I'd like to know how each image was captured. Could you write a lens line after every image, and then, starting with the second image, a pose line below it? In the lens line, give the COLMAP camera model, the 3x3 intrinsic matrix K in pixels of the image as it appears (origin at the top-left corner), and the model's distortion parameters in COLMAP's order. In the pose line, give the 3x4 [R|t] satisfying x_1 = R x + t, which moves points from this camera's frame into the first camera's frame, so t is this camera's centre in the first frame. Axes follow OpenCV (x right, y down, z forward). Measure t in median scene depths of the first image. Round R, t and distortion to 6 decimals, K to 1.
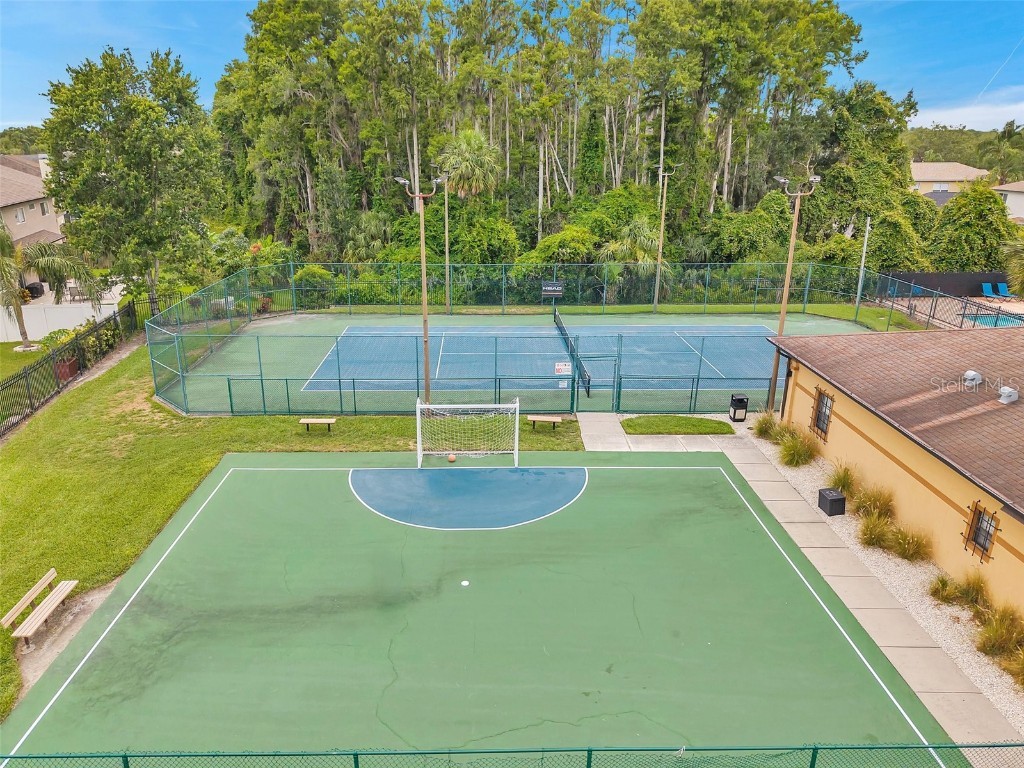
lens RADIAL K [[693.7, 0, 489.2], [0, 693.7, 371.5], [0, 0, 1]] dist [0.022211, -0.018942]
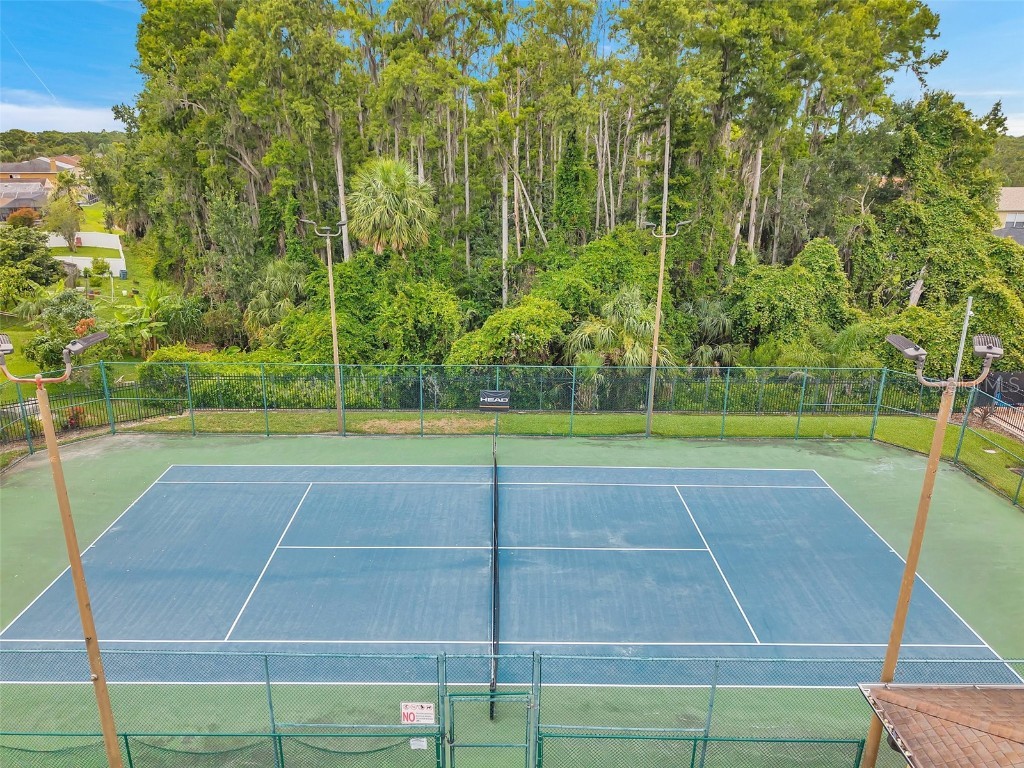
lens RADIAL K [[693.7, 0, 491.8], [0, 693.7, 369.9], [0, 0, 1]] dist [0.022211, -0.018942]
pose [[0.999727, 0.010919, -0.020655, 0.081576], [-0.011001, 0.999932, -0.003859, -0.116978], [0.020611, 0.004085, 0.999779, 0.262207]]
